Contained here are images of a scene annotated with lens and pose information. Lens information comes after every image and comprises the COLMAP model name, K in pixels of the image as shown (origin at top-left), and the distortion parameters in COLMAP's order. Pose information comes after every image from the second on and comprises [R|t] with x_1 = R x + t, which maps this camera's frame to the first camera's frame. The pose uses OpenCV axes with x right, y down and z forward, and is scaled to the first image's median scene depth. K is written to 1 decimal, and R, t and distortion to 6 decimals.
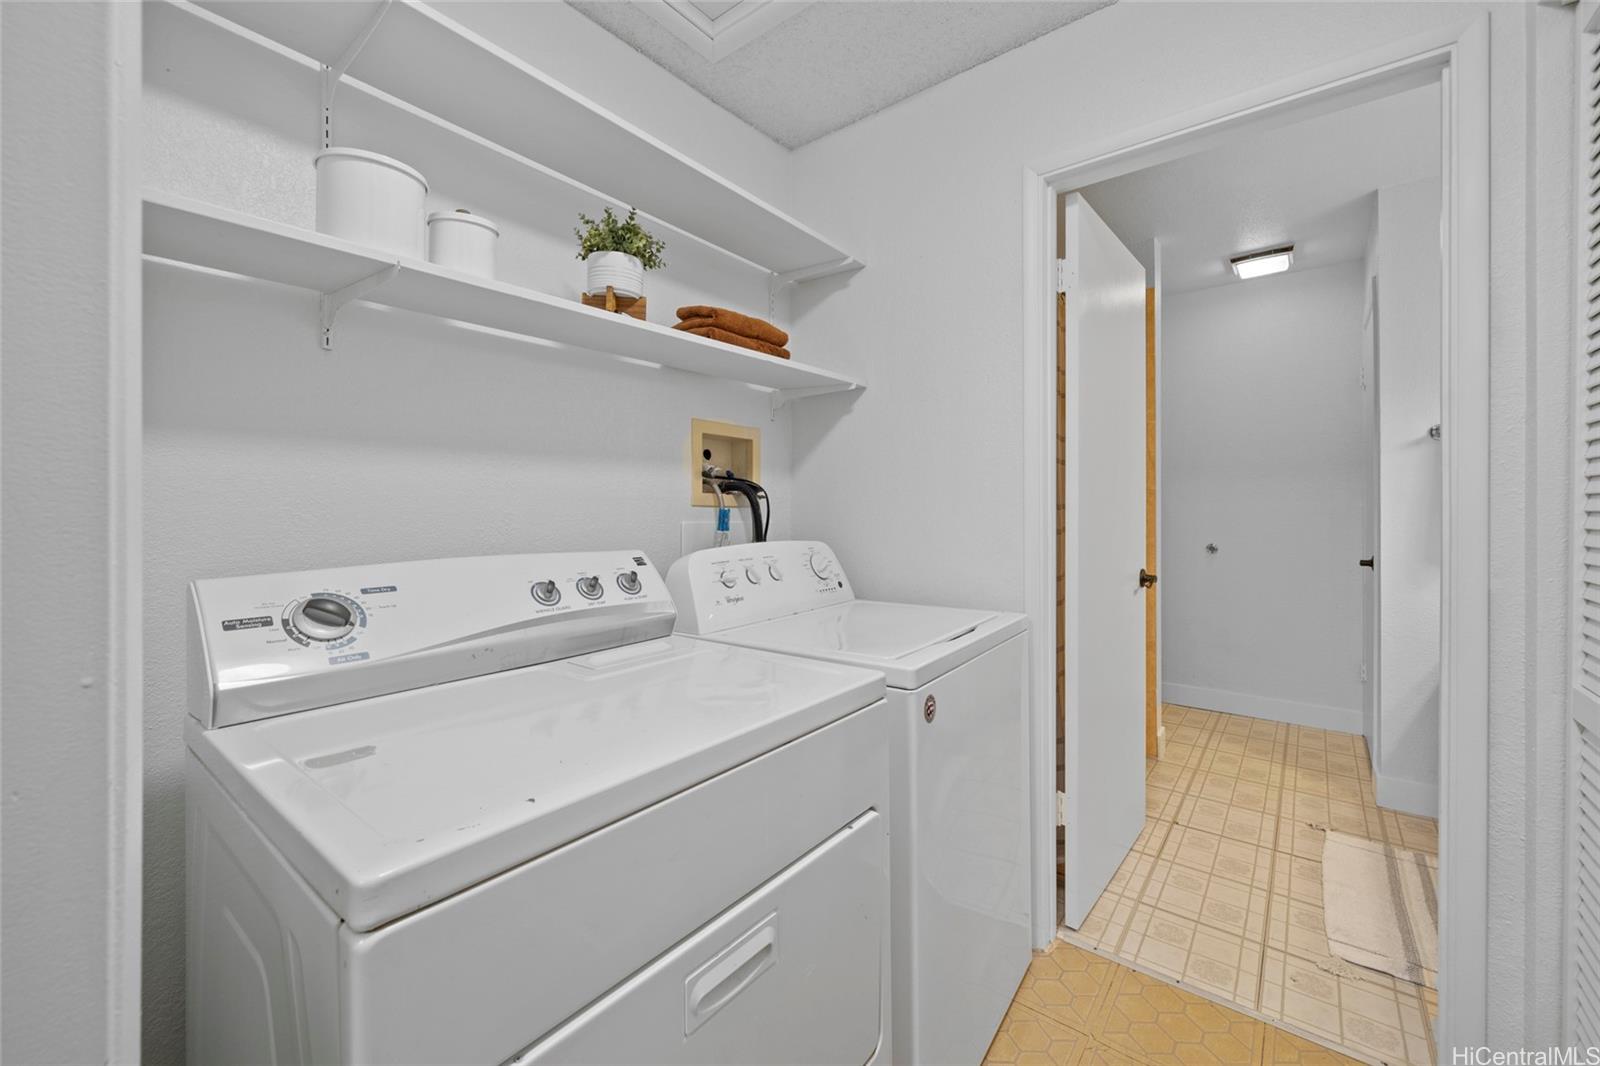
lens RADIAL K [[642.7, 0, 809.0], [0, 642.7, 514.5], [0, 0, 1]] dist [-0.000018, -0.000216]
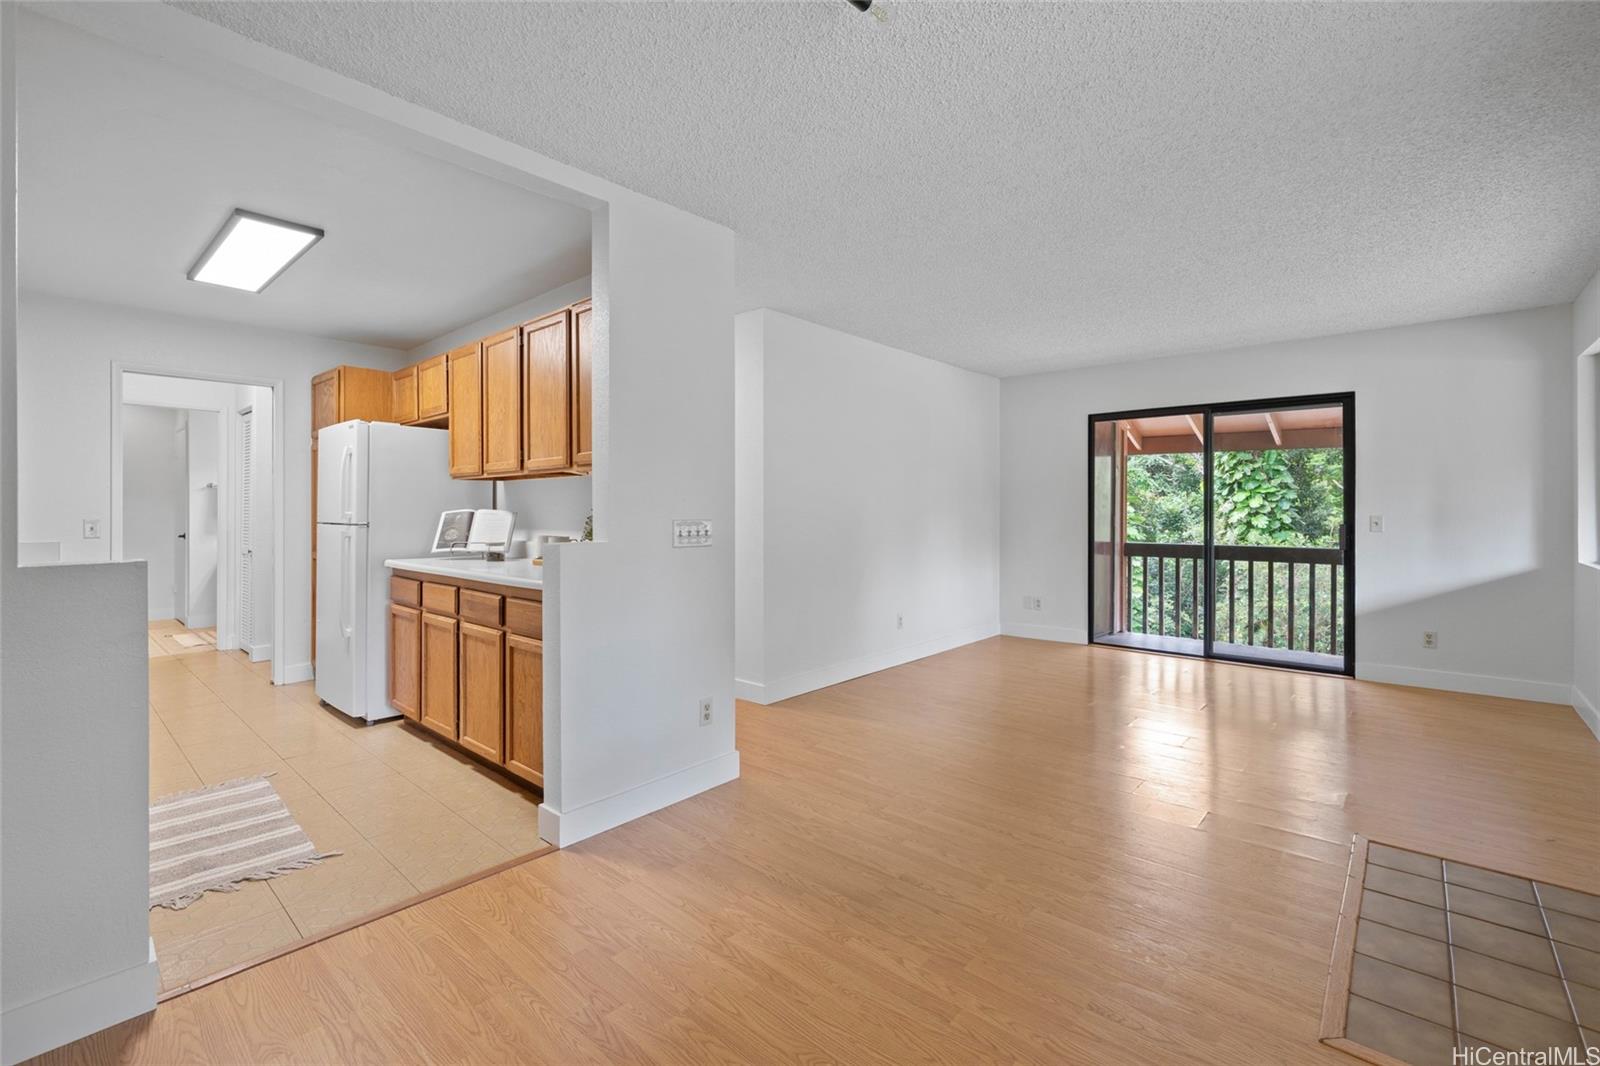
lens RADIAL K [[693.4, 0, 799.7], [0, 693.4, 508.6], [0, 0, 1]] dist [0.000315, 0.000484]
pose [[0.064448, 0.009029, 0.997880, -1.707491], [0.008498, 0.999918, -0.009596, 0.016529], [-0.997885, 0.009099, 0.064366, -1.603797]]
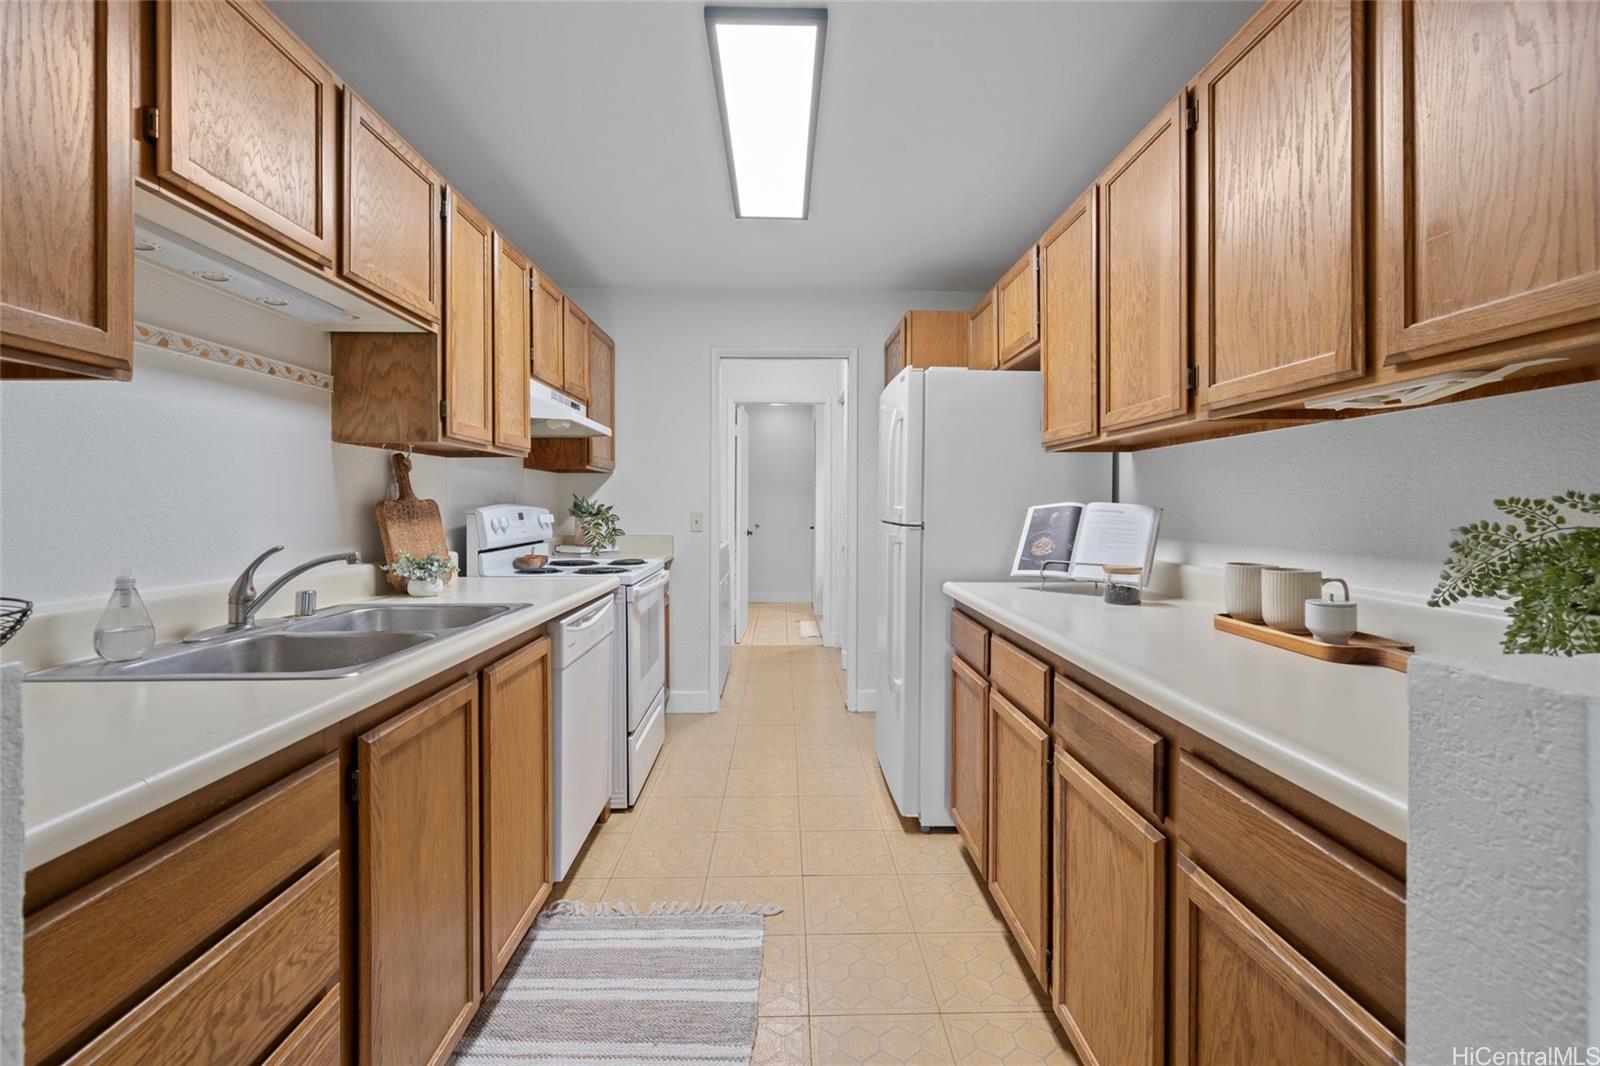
lens RADIAL K [[693.4, 0, 799.7], [0, 693.4, 508.6], [0, 0, 1]] dist [0.000315, 0.000484]
pose [[0.772167, 0.003689, 0.635409, -1.021783], [-0.001169, 0.999990, -0.004385, 0.009333], [-0.635419, 0.002643, 0.772163, -1.218109]]
